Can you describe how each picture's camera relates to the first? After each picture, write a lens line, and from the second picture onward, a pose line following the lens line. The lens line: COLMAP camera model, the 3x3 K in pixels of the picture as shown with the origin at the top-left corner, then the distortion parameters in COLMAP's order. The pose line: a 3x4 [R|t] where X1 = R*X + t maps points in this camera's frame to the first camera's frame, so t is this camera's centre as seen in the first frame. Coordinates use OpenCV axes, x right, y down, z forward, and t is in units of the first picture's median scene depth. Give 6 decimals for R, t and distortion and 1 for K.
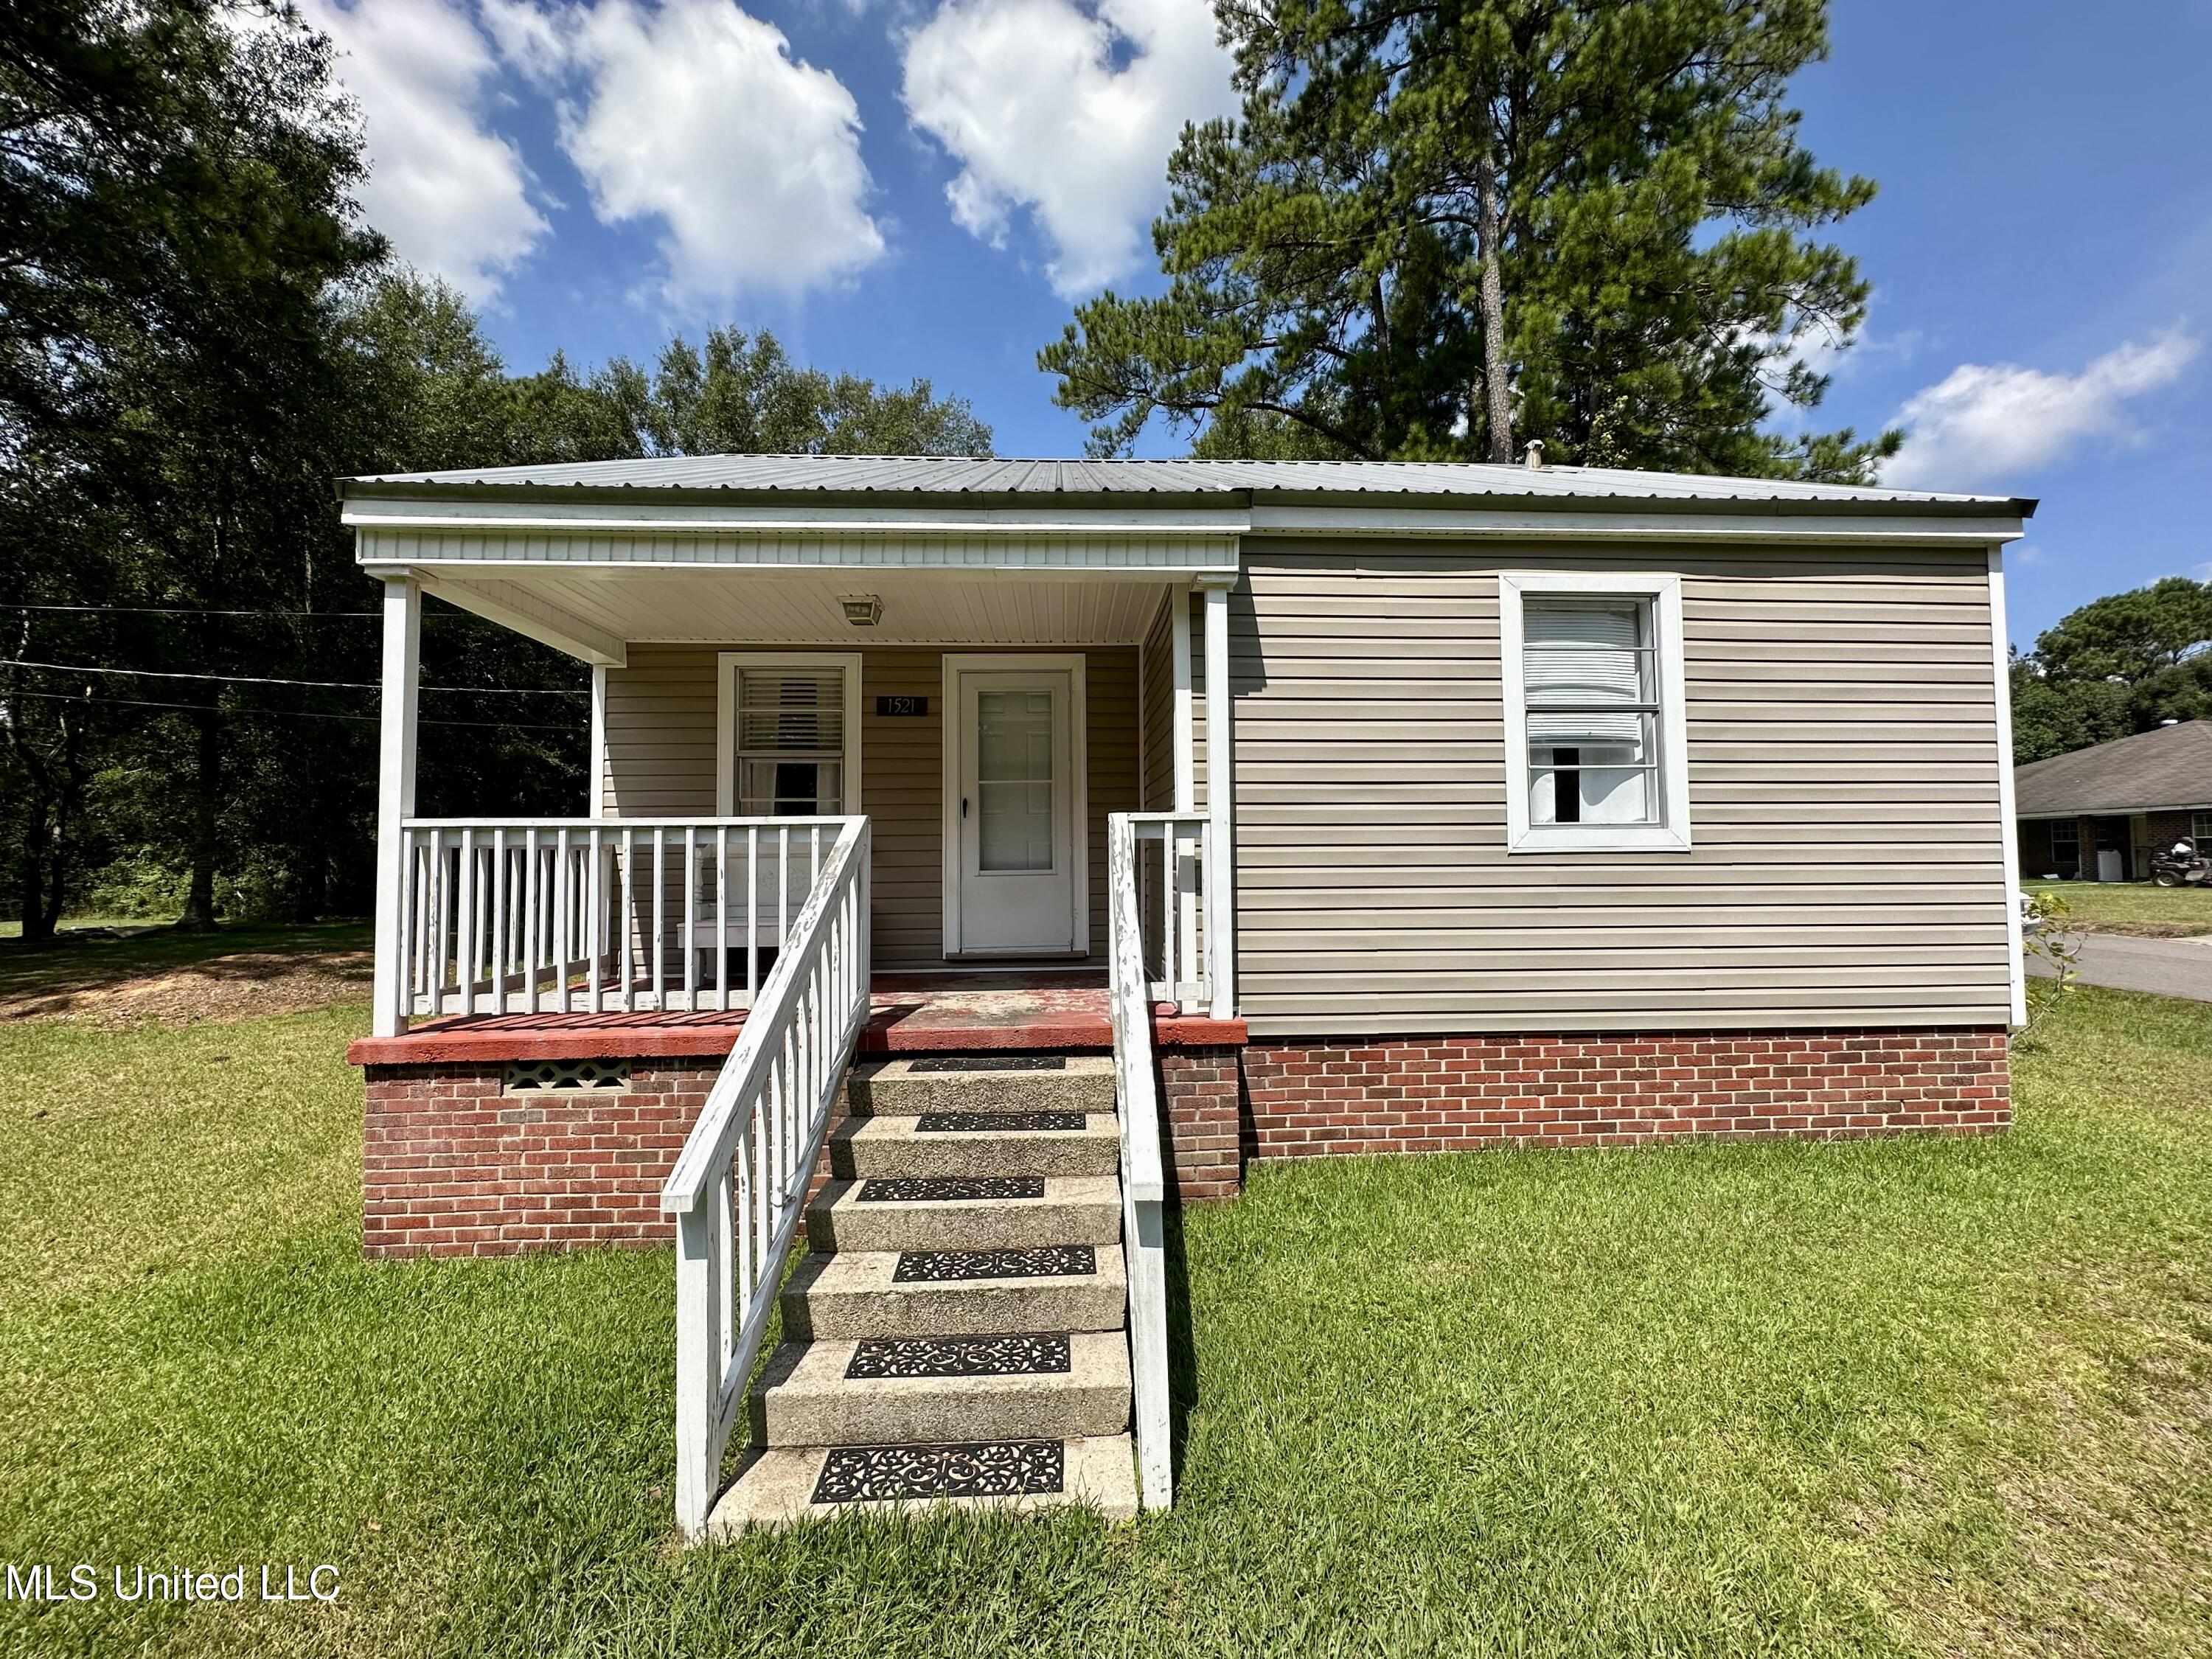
lens RADIAL K [[887.6, 0, 1094.0], [0, 887.6, 827.9], [0, 0, 1]] dist [-0.002279, -0.000230]
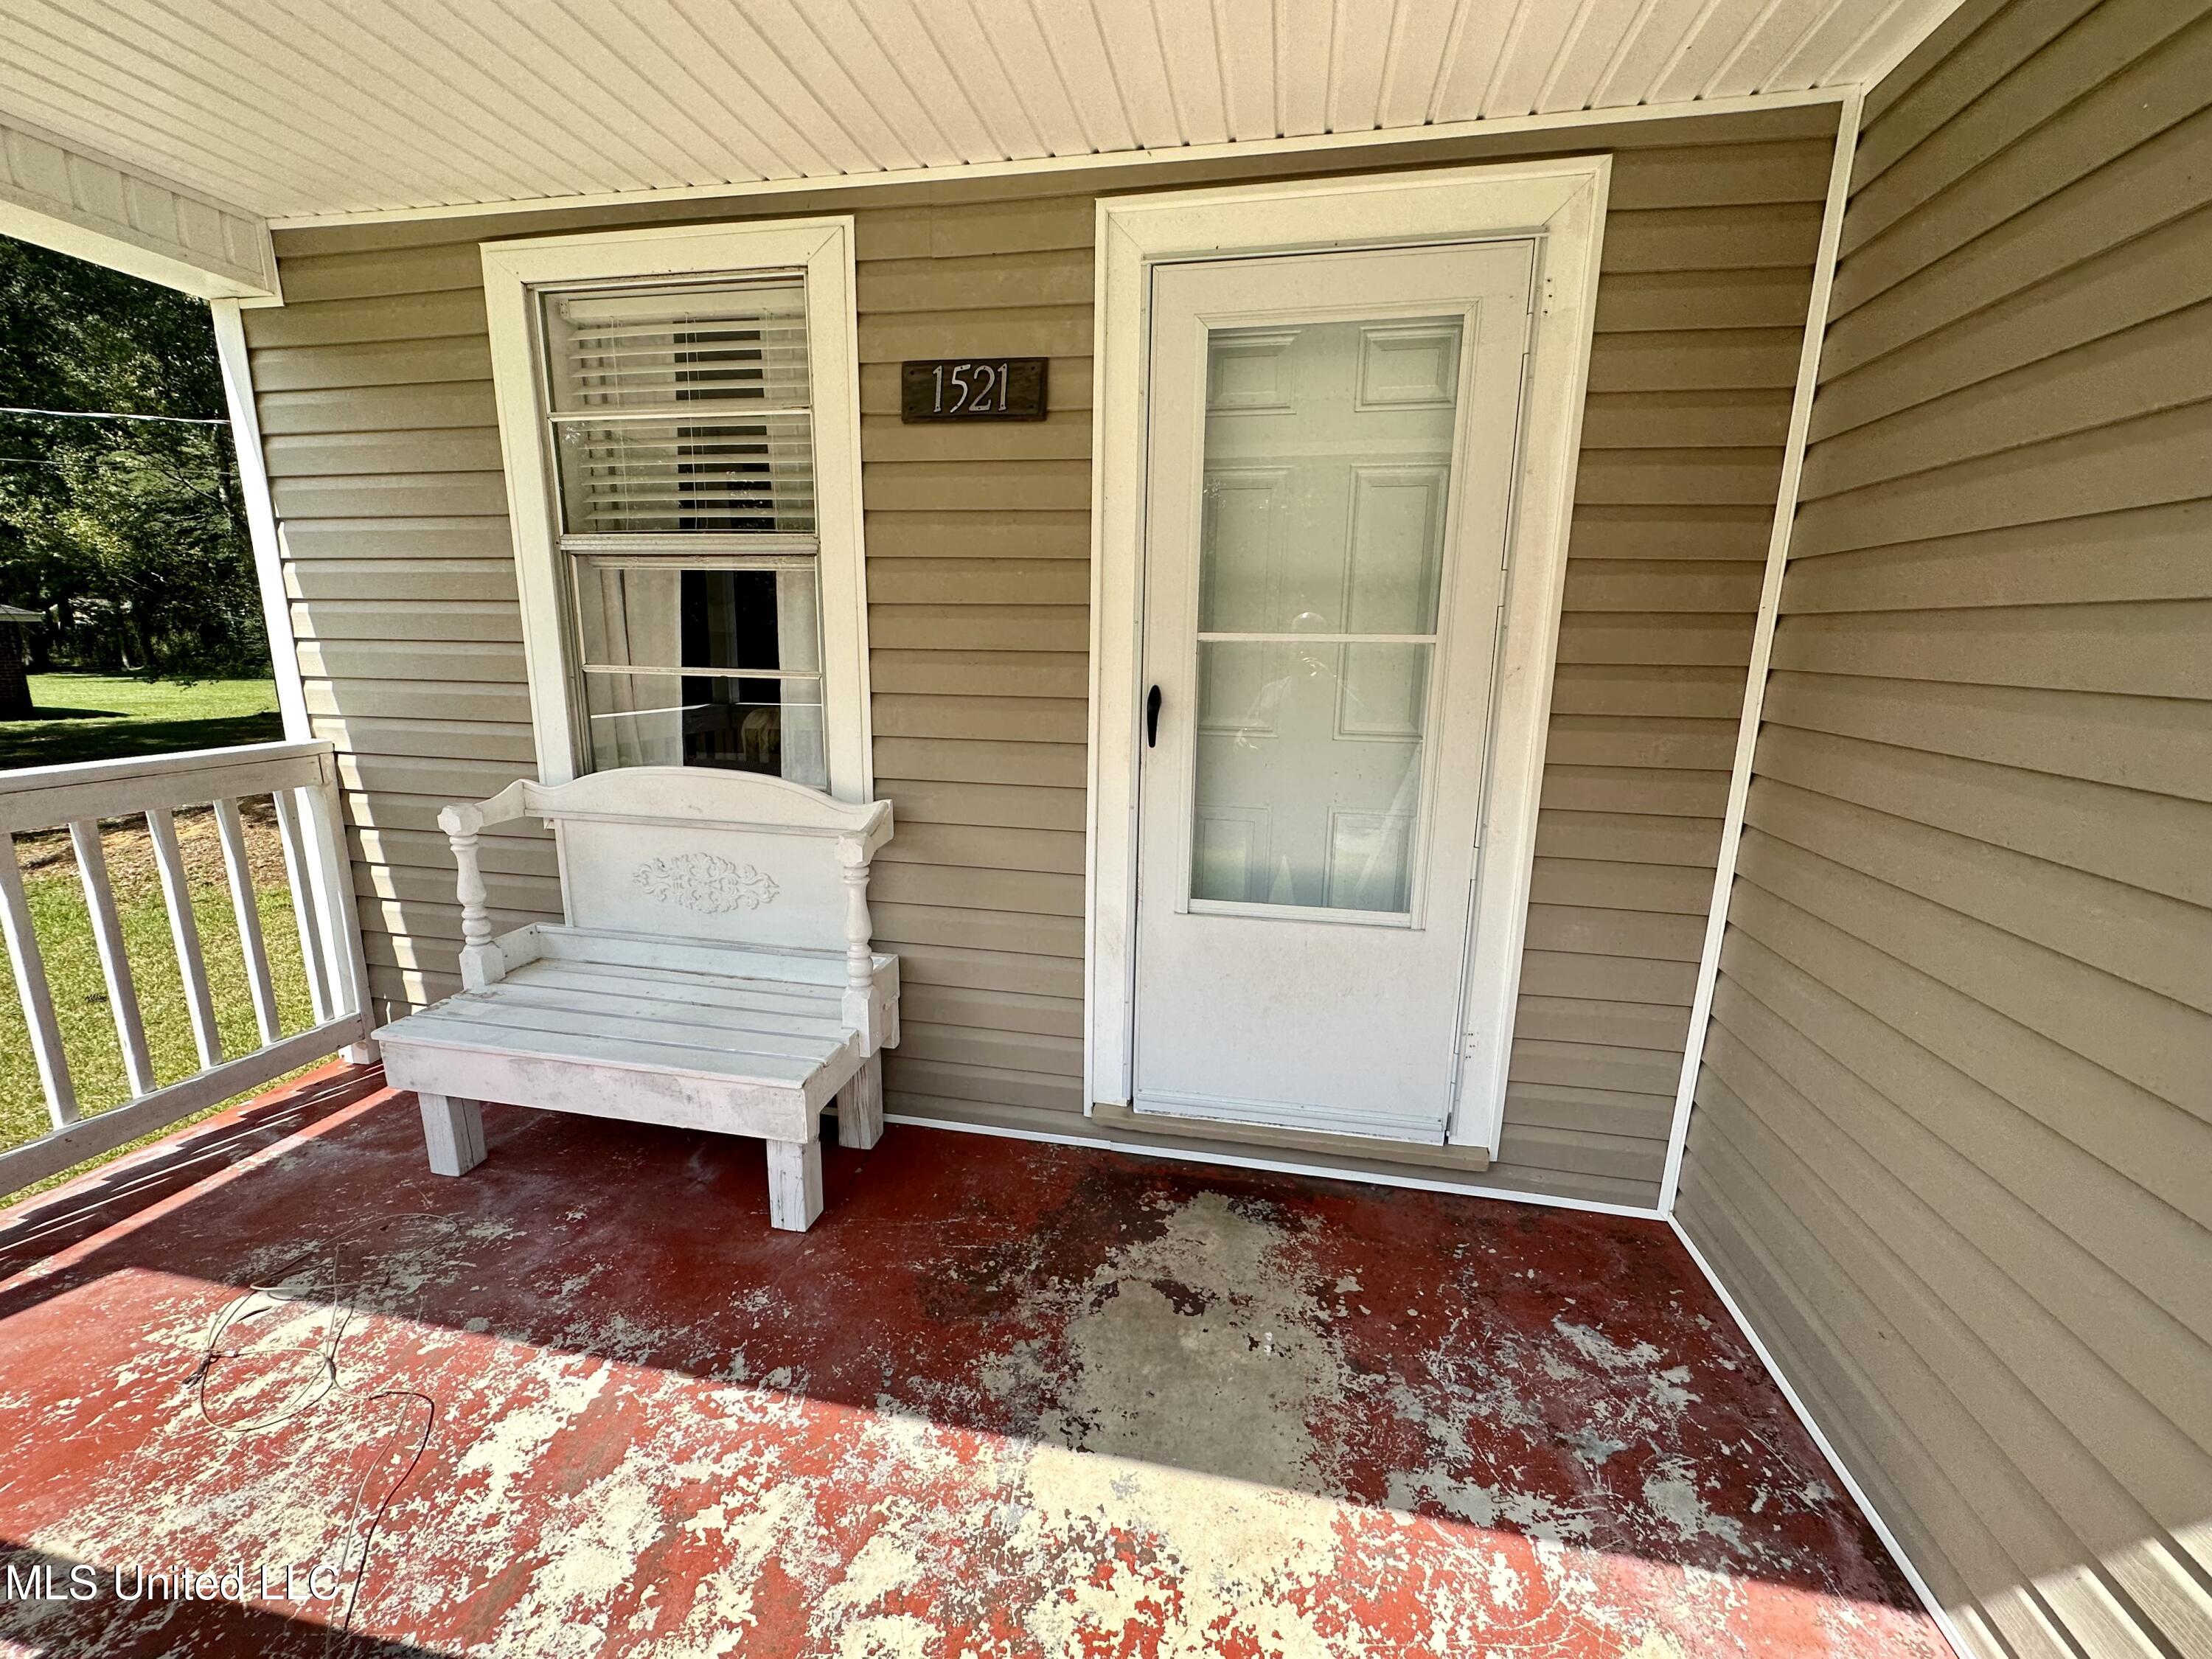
lens RADIAL K [[887.6, 0, 1103.7], [0, 887.6, 819.3], [0, 0, 1]] dist [-0.002279, -0.000230]
pose [[0.963252, 0.081966, -0.255788, -0.074103], [-0.018112, 0.969955, 0.242609, -0.064440], [0.267988, -0.229061, 0.935796, 0.672492]]
